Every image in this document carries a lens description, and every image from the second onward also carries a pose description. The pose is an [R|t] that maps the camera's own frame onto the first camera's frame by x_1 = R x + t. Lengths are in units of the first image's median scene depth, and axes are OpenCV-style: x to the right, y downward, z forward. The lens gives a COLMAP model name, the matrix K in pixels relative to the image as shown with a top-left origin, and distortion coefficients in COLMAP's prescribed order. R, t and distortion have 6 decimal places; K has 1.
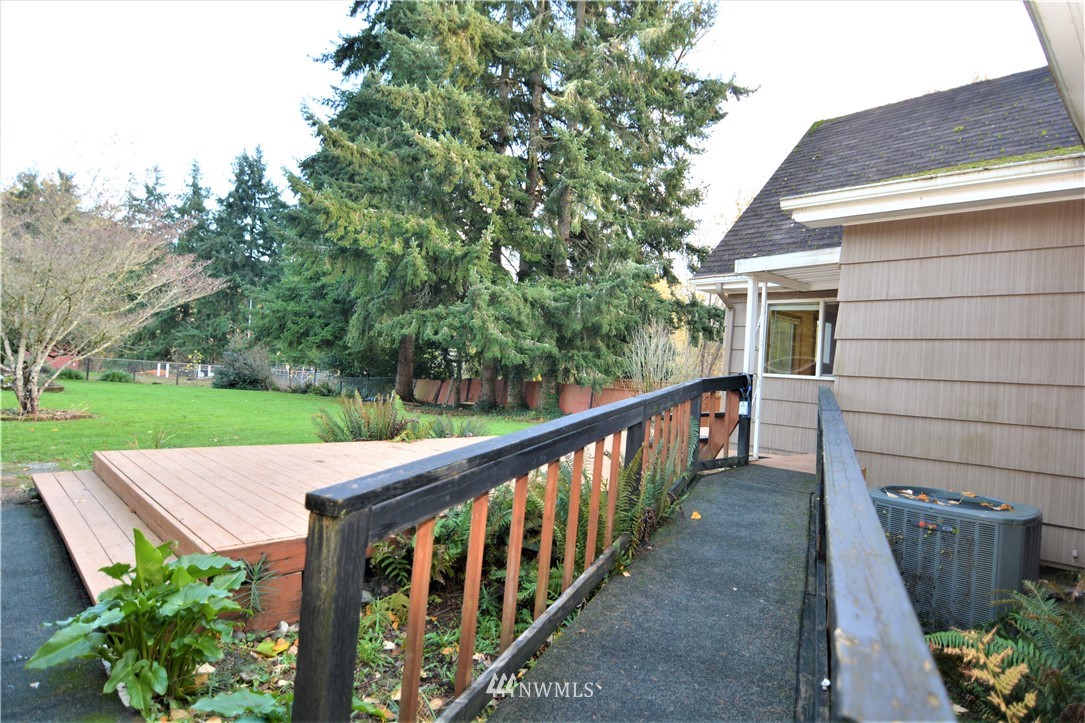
lens RADIAL K [[620.6, 0, 542.5], [0, 620.6, 361.5], [0, 0, 1]] dist [0.004969, -0.017859]
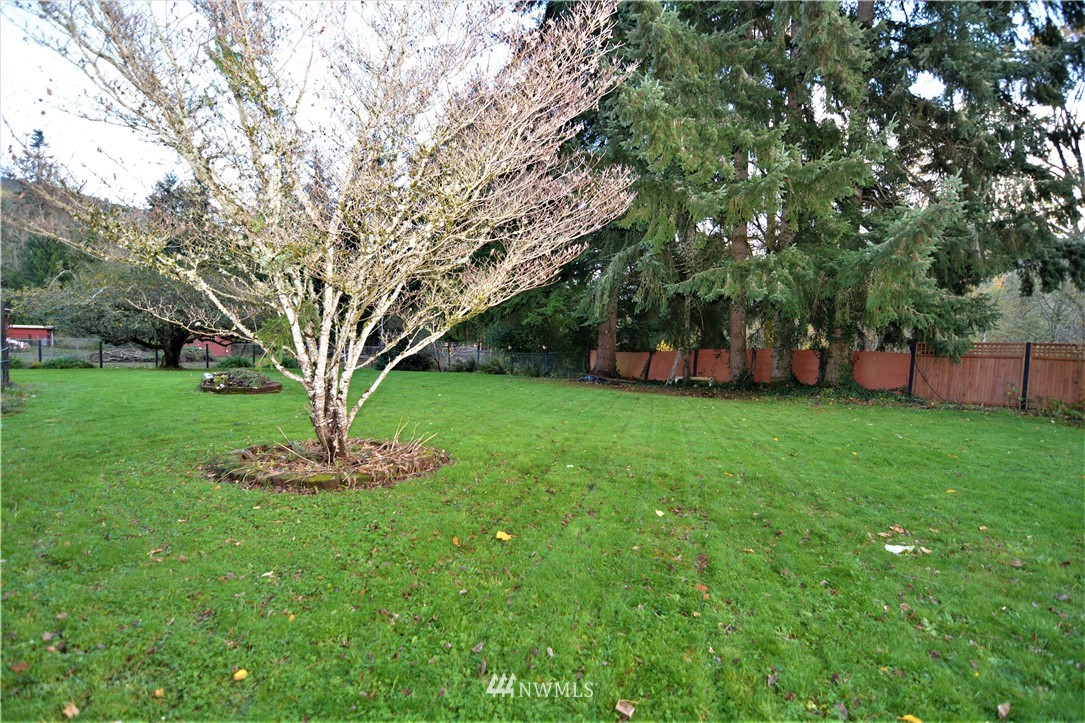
lens RADIAL K [[553.2, 0, 542.0], [0, 553.2, 359.1], [0, 0, 1]] dist [-0.050178, -0.000036]
pose [[0.995275, -0.041896, -0.087587, -0.264739], [0.046636, 0.997516, 0.052790, -0.008415], [0.085158, -0.056625, 0.994757, 0.235453]]
